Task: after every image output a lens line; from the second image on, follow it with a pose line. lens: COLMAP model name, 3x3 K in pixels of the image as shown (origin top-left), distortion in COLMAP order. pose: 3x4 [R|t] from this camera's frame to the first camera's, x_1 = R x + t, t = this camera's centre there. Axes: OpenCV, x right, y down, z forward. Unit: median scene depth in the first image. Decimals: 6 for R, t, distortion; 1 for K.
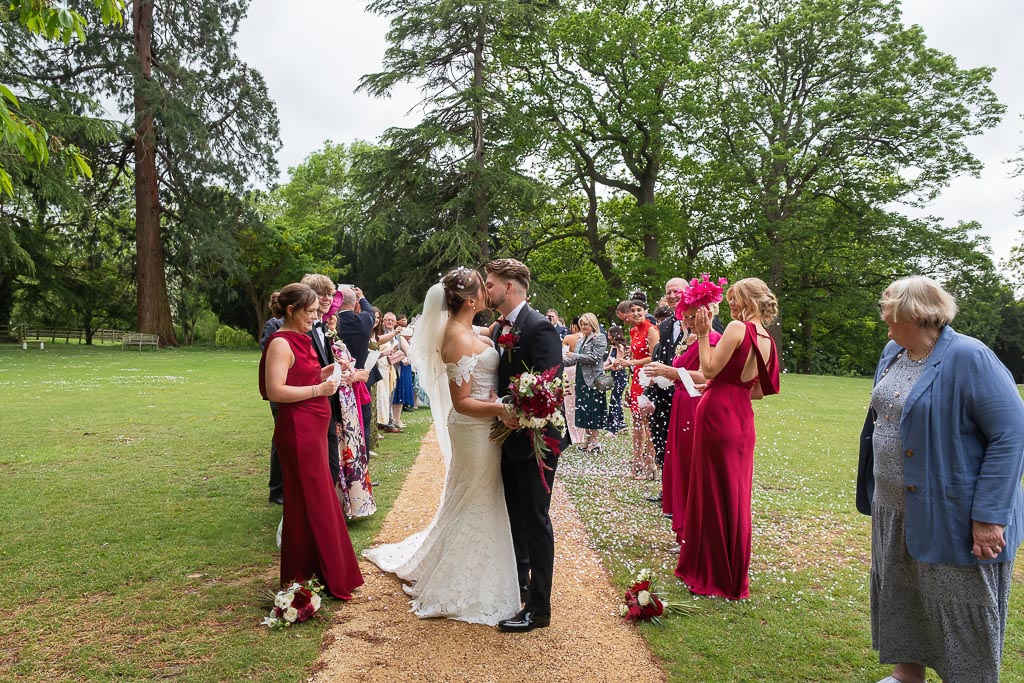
lens RADIAL K [[717.0, 0, 513.5], [0, 717.0, 340.4], [0, 0, 1]] dist [0.002593, 0.004079]
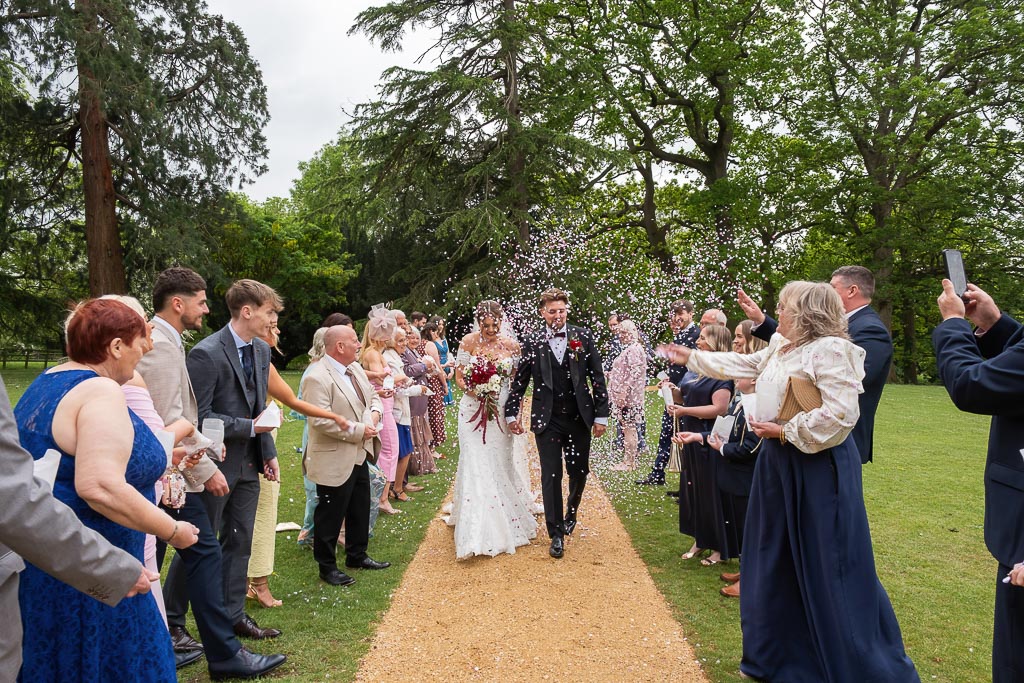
lens RADIAL K [[717.0, 0, 518.8], [0, 717.0, 345.3], [0, 0, 1]] dist [0.002593, 0.004079]
pose [[0.998479, -0.026464, -0.048376, -0.010055], [0.025989, 0.999608, -0.010415, 0.000207], [0.048633, 0.009142, 0.998775, 0.205849]]
